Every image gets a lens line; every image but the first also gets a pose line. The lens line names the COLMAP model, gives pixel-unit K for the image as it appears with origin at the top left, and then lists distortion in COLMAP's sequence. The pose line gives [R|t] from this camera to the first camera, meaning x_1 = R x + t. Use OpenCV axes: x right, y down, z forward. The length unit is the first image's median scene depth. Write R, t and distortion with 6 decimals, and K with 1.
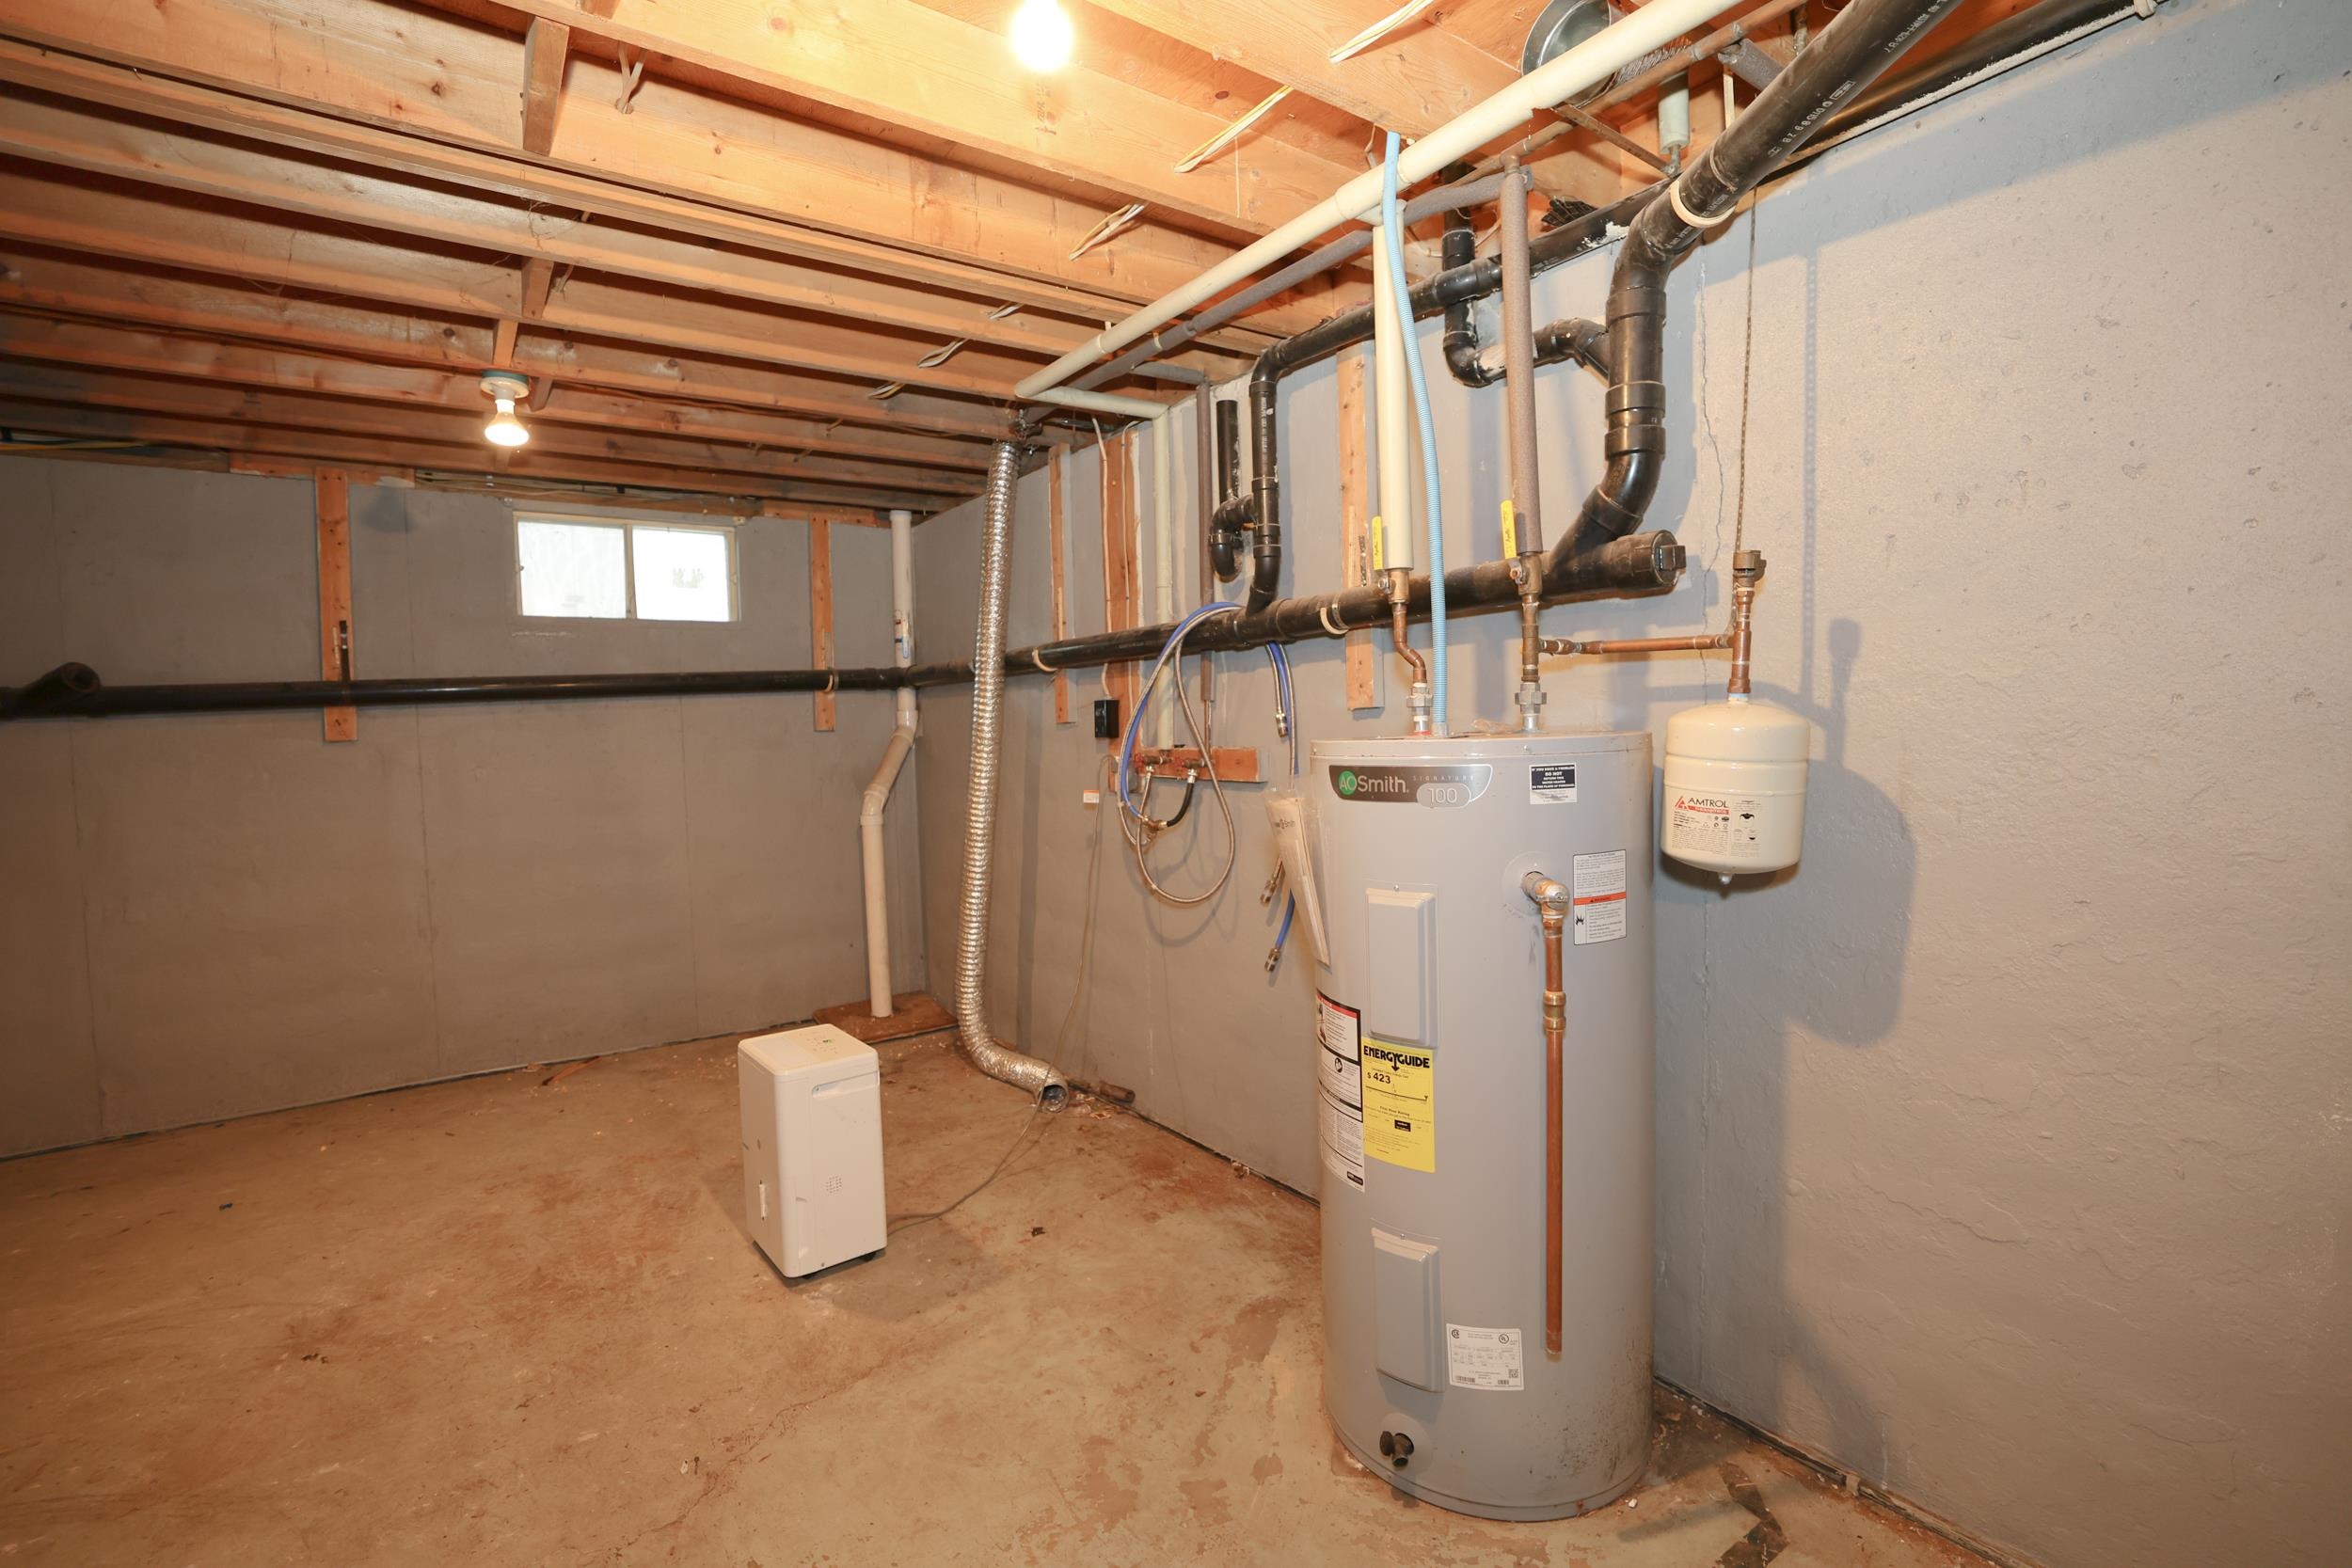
lens RADIAL K [[1039.6, 0, 1184.4], [0, 1039.6, 777.0], [0, 0, 1]] dist [-0.039592, 0.013611]
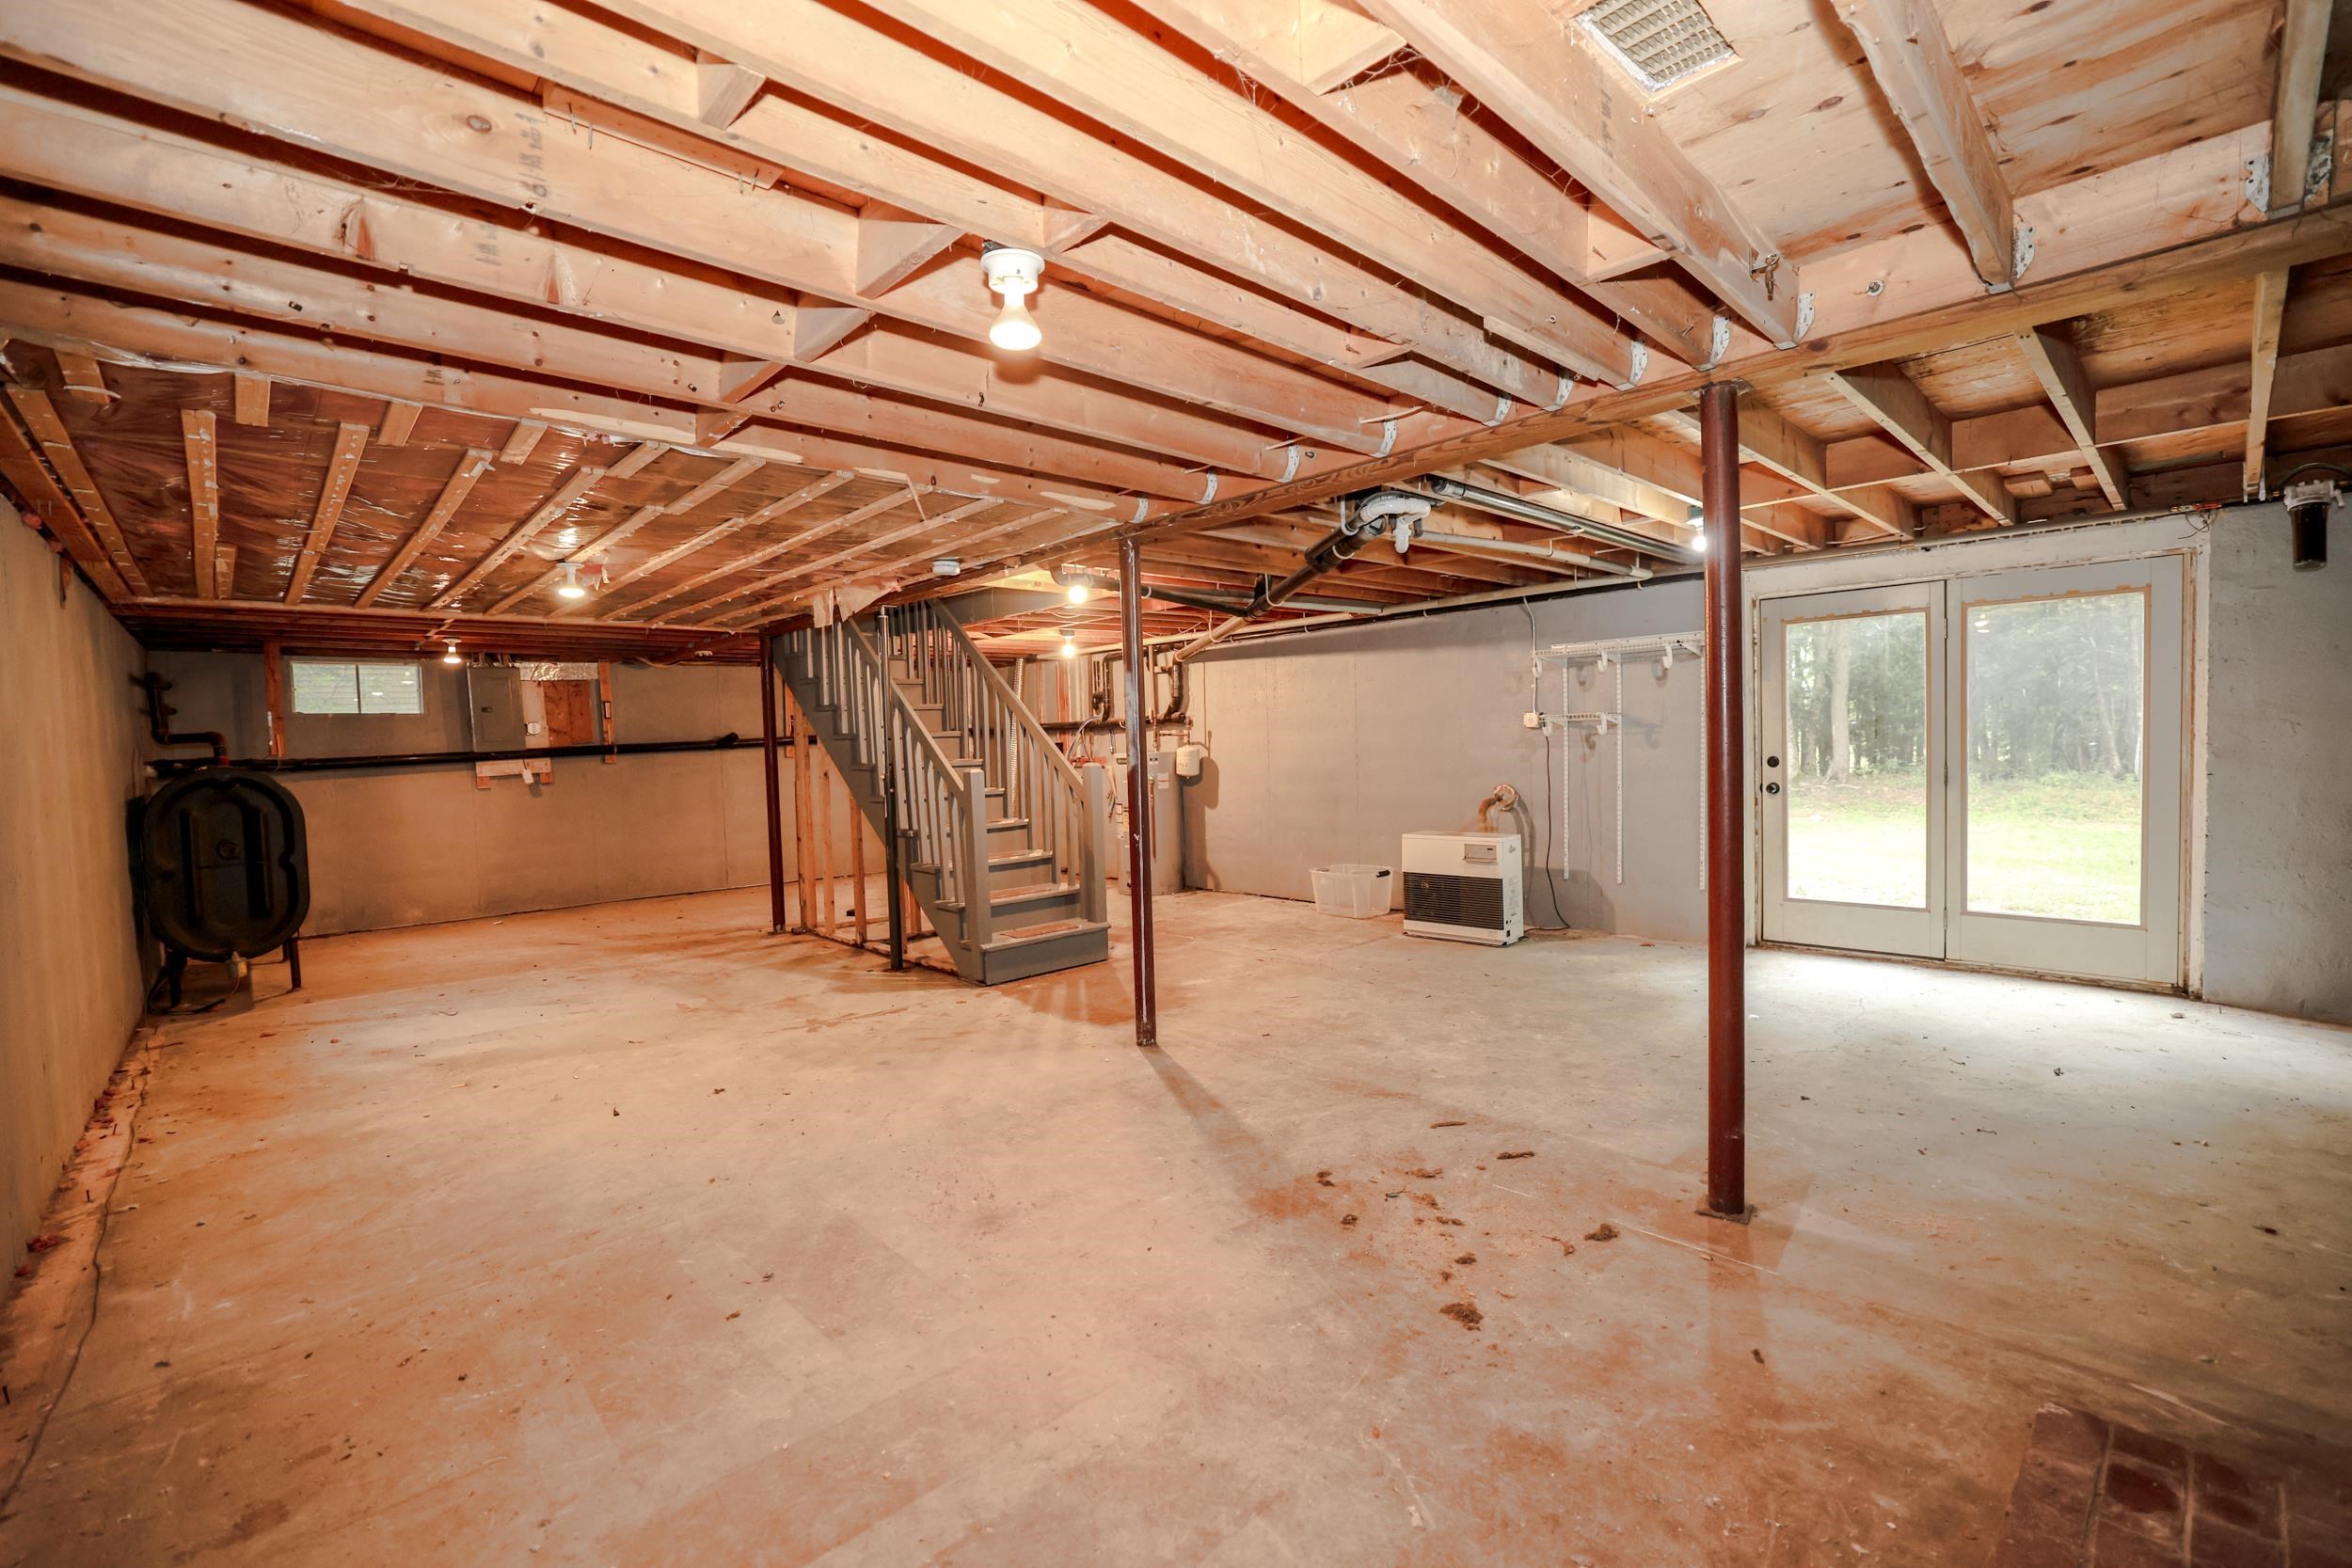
lens RADIAL K [[1039.6, 0, 1184.4], [0, 1039.6, 777.0], [0, 0, 1]] dist [-0.039592, 0.013611]
pose [[0.993107, -0.001950, 0.117197, -0.120636], [0.005880, 0.999431, -0.033199, 0.242254], [-0.117066, 0.033659, 0.992554, -3.911306]]
